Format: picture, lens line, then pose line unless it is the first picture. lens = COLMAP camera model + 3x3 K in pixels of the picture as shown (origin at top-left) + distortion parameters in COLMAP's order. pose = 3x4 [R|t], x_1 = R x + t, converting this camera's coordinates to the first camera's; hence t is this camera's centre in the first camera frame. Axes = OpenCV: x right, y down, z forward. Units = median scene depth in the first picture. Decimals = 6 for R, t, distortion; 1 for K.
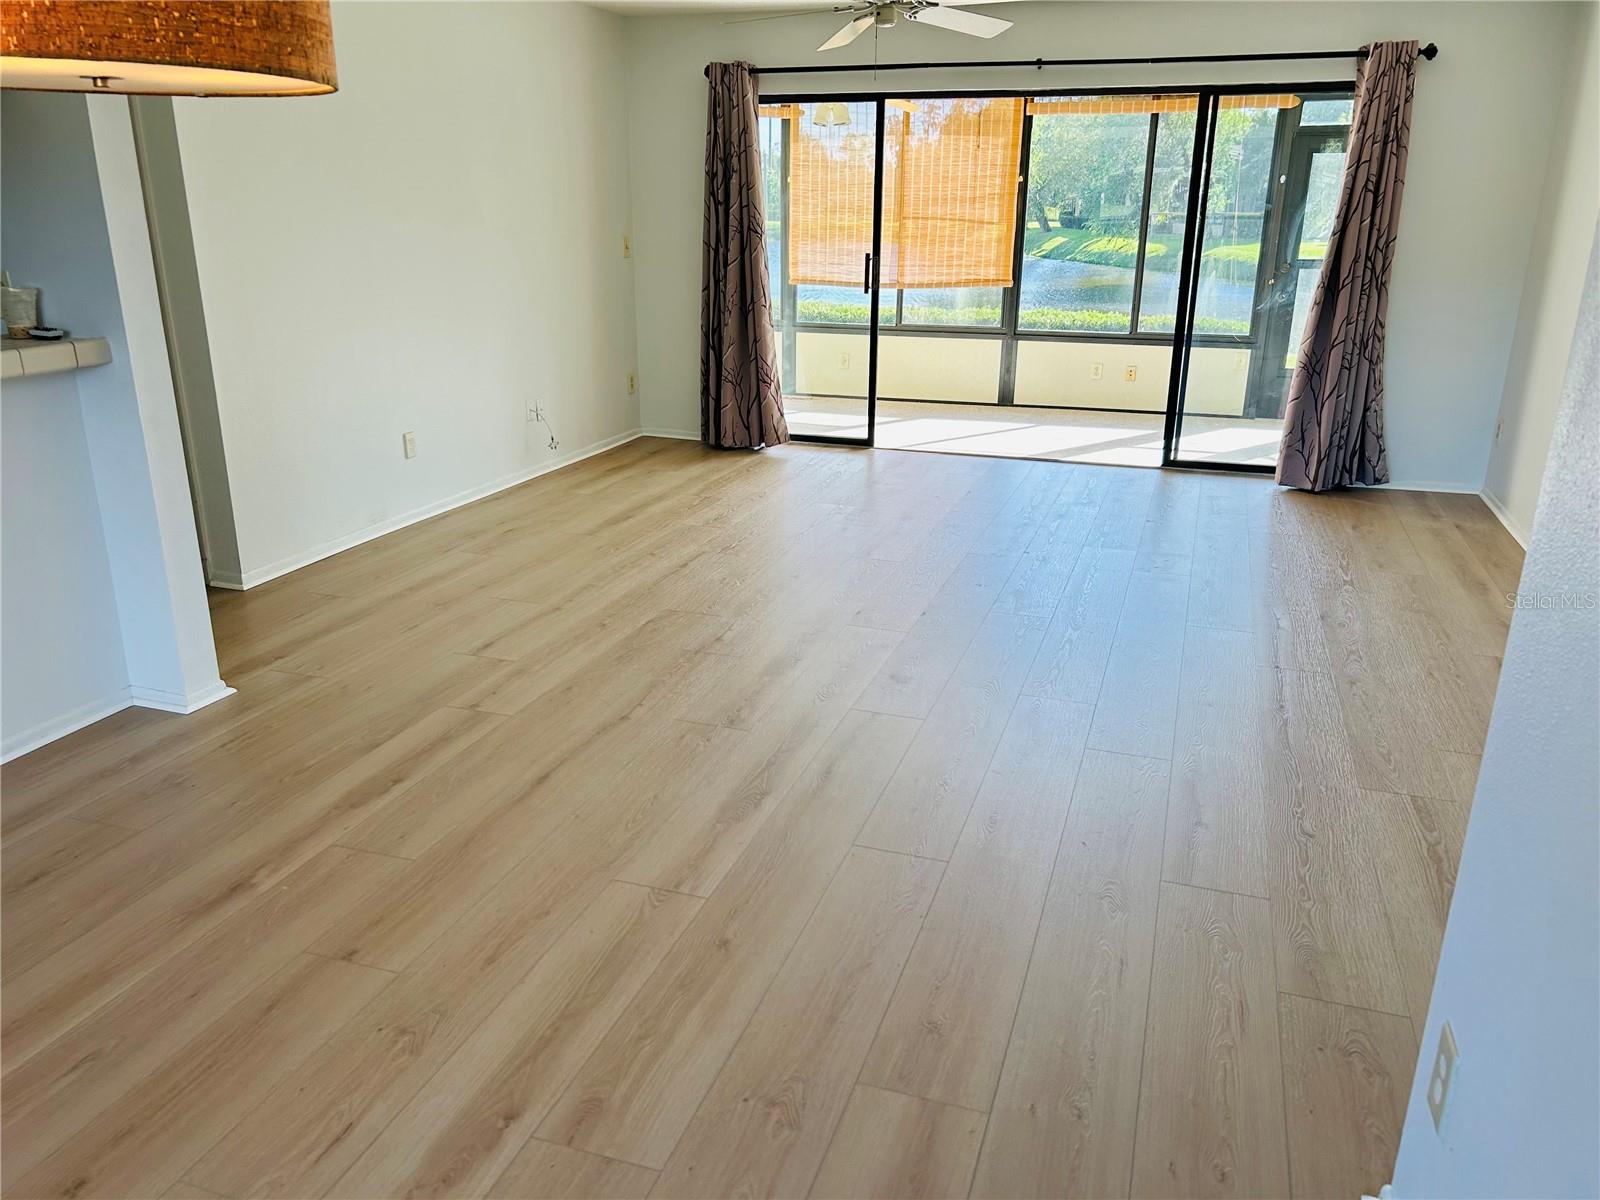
lens RADIAL K [[1193.6, 0, 804.7], [0, 1193.6, 608.3], [0, 0, 1]] dist [0.074934, -0.086963]
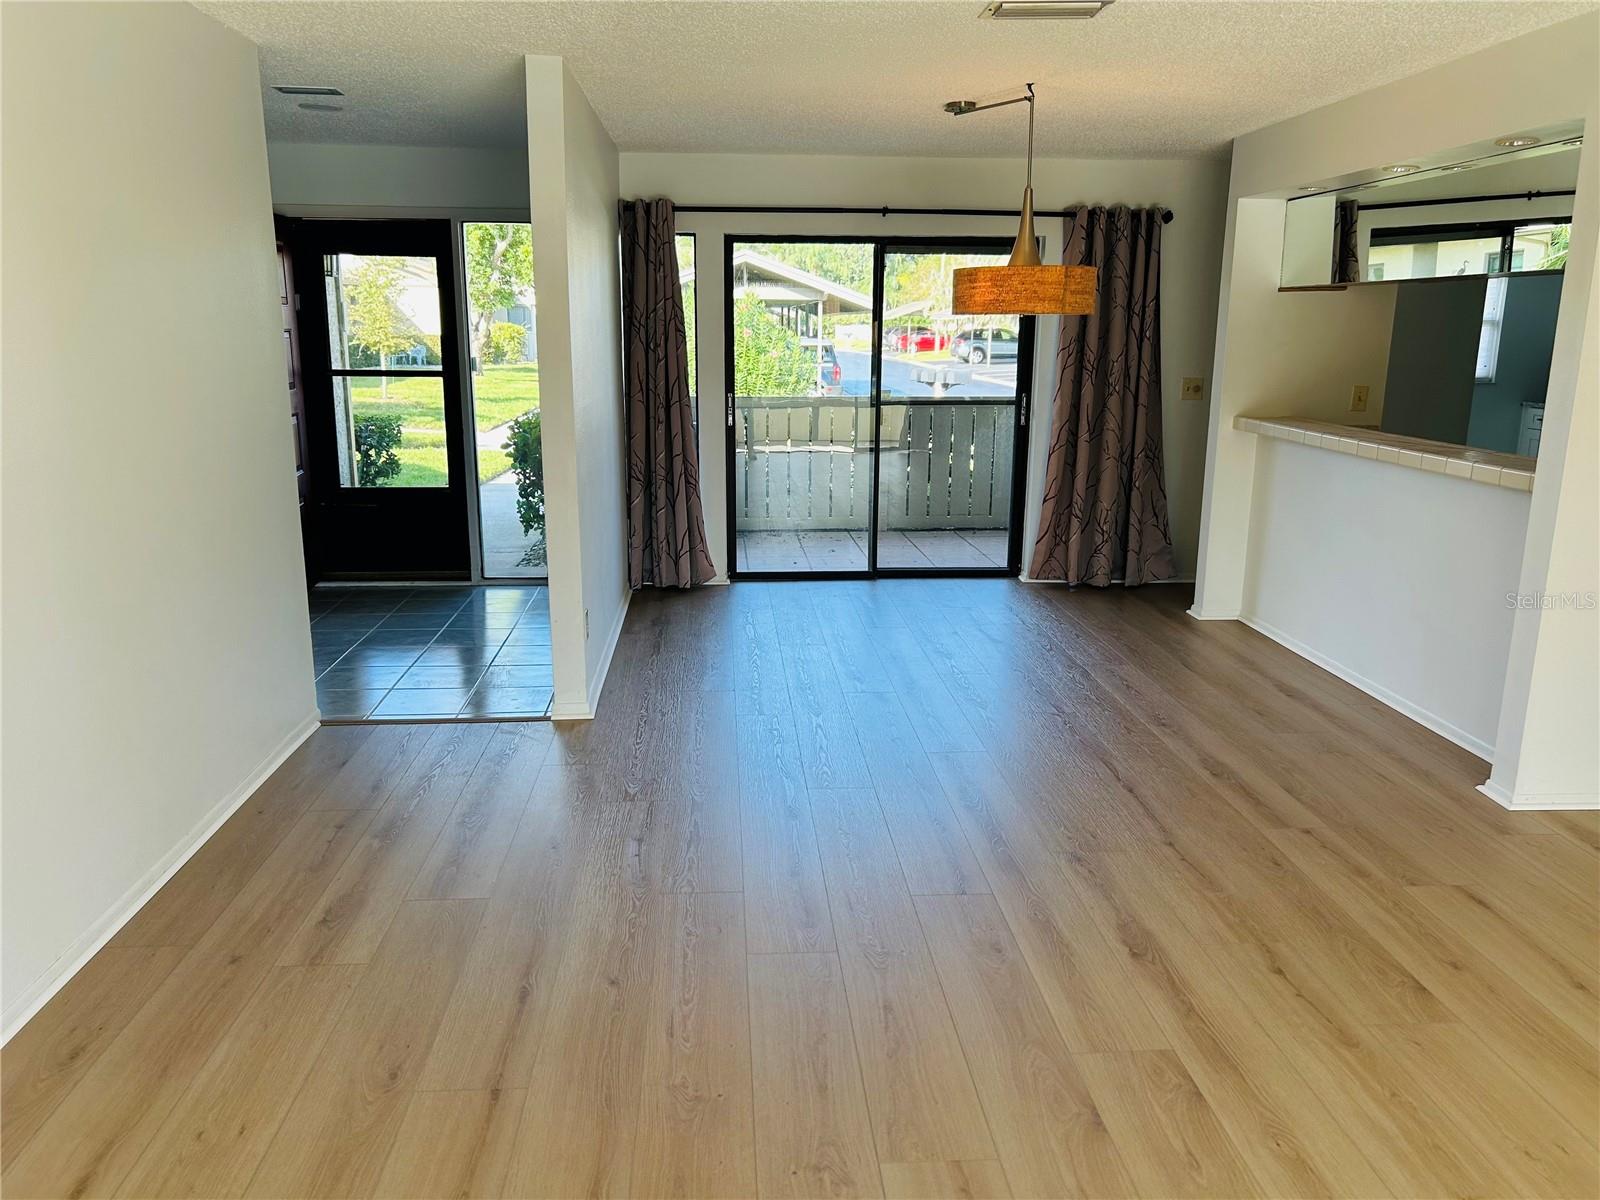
lens RADIAL K [[1193.6, 0, 804.7], [0, 1193.6, 608.3], [0, 0, 1]] dist [0.074934, -0.086963]
pose [[-0.924573, 0.070292, -0.374464, 0.508346], [-0.137805, 0.854600, 0.500669, -0.551038], [0.355210, 0.514508, -0.780453, 1.568647]]
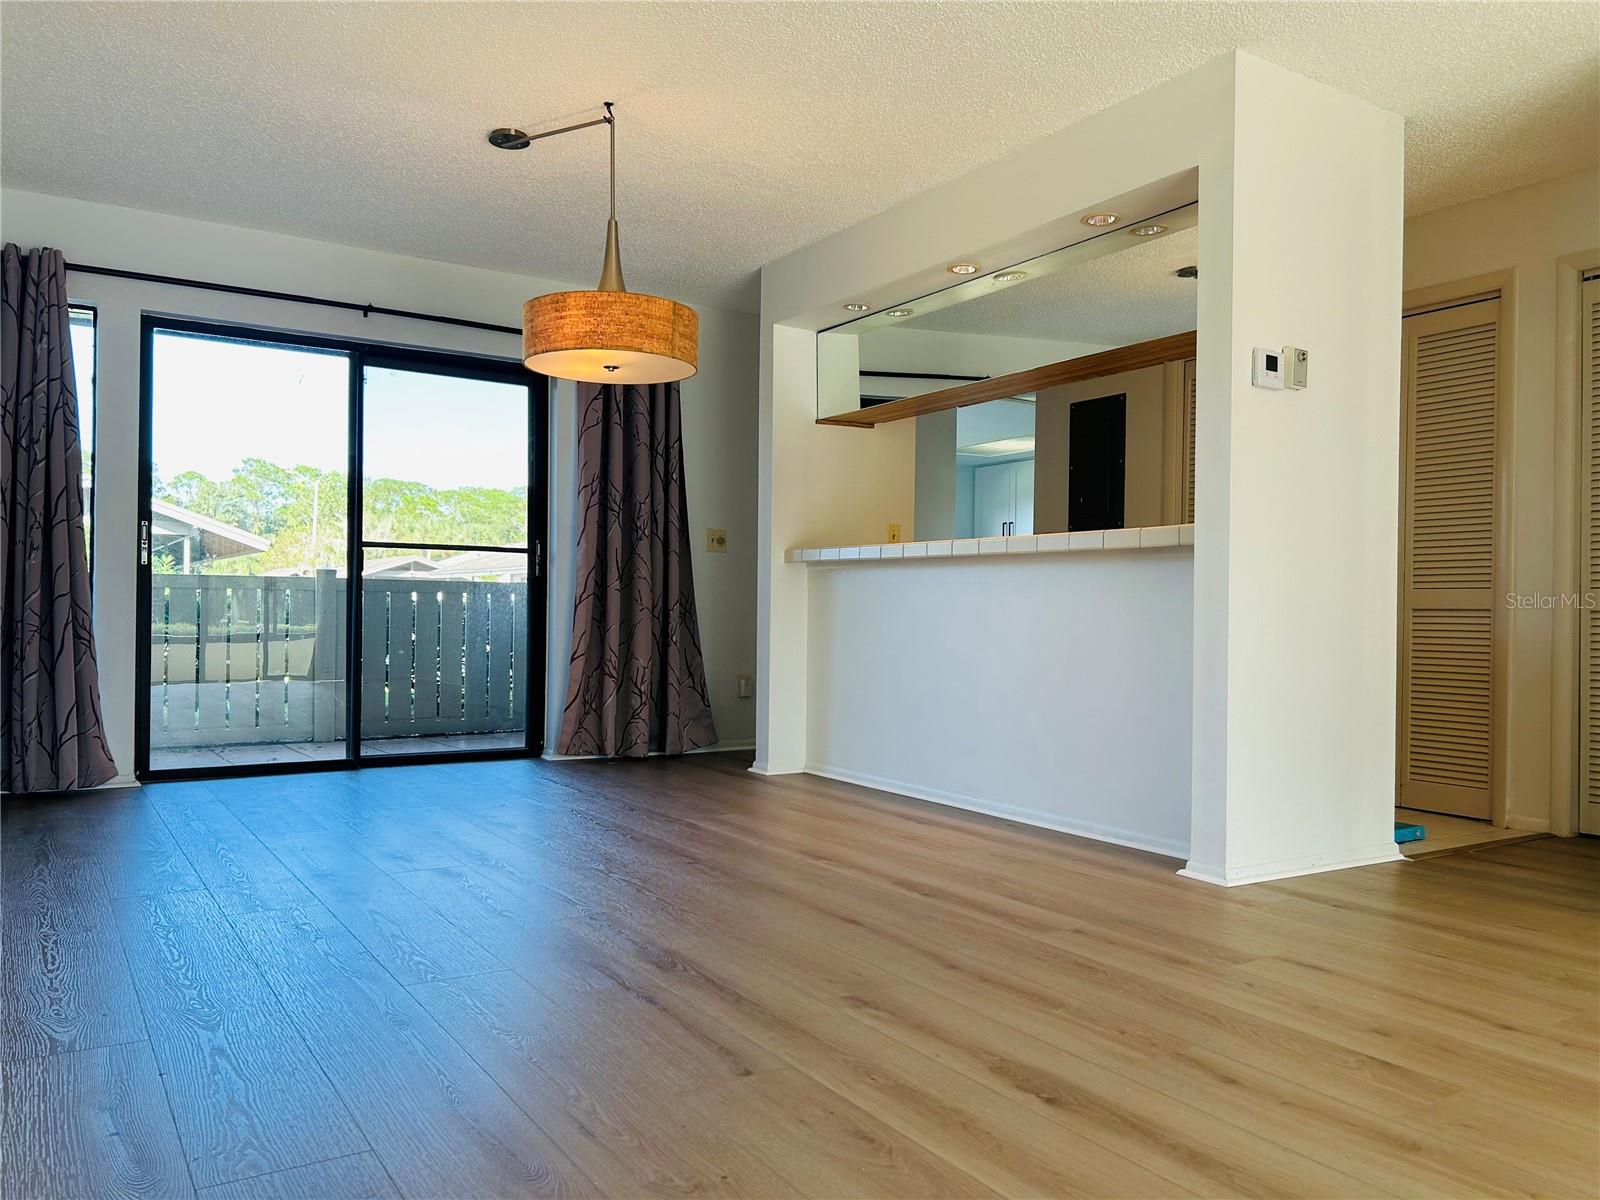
lens RADIAL K [[1193.6, 0, 804.7], [0, 1193.6, 608.3], [0, 0, 1]] dist [0.074934, -0.086963]
pose [[-0.626376, -0.019929, -0.779266, 0.494642], [-0.266551, 0.944890, 0.190089, -0.237007], [0.732533, 0.326781, -0.597168, 1.288113]]
